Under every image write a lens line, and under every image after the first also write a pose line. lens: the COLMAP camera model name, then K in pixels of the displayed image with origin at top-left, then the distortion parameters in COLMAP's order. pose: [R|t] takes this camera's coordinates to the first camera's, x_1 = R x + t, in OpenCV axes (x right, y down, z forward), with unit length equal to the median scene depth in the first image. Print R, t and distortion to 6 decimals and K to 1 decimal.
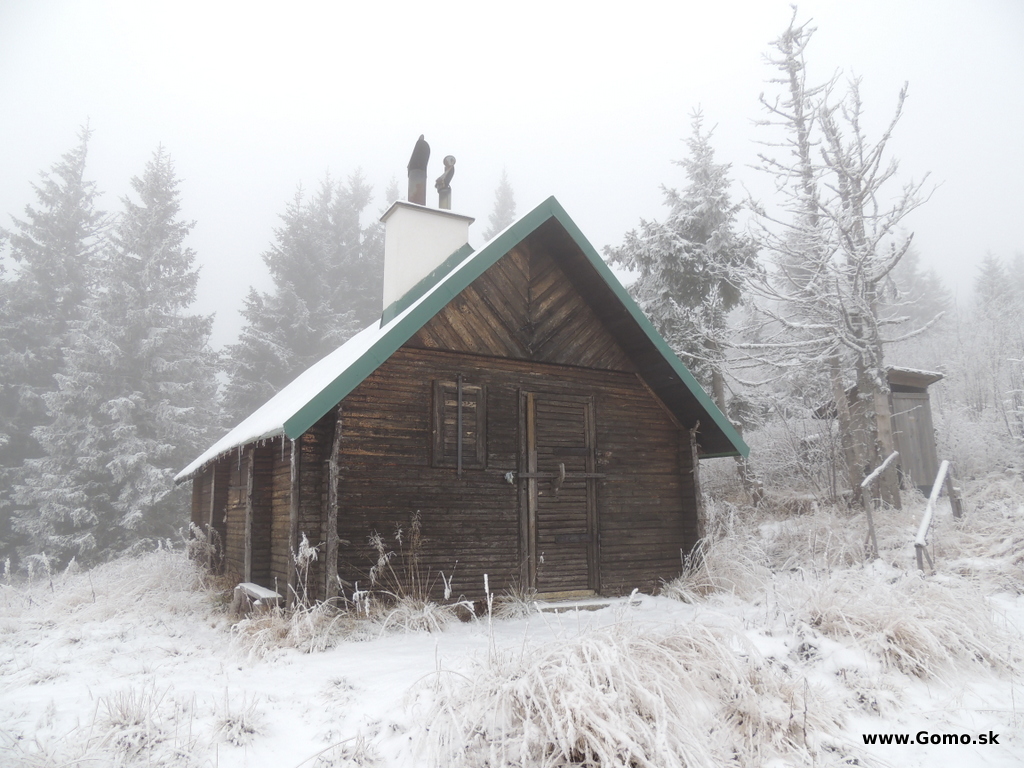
lens RADIAL K [[719.2, 0, 512.1], [0, 719.2, 383.8], [0, 0, 1]] dist [-0.007899, -0.003703]
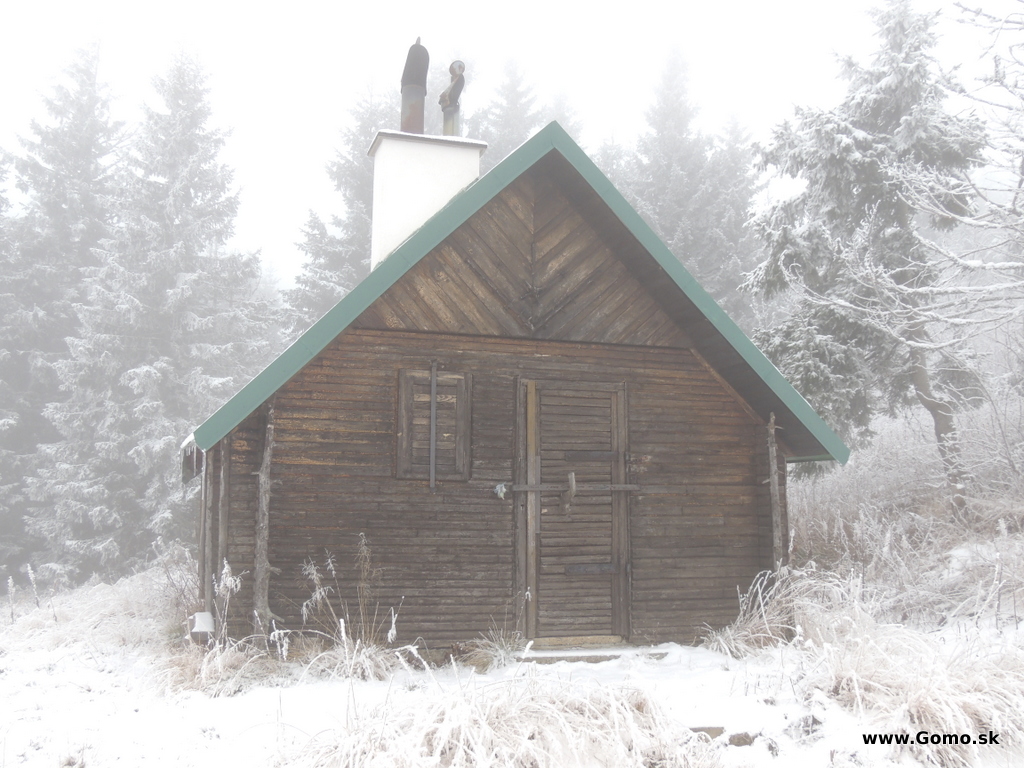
lens RADIAL K [[1045.6, 0, 511.8], [0, 1045.6, 383.9], [0, 0, 1]] dist [-0.018524, 0.000000]
pose [[0.980221, -0.010829, -0.197609, 0.206211], [0.022029, 0.998267, 0.054566, -0.042092], [0.196676, -0.057839, 0.978761, -0.092594]]
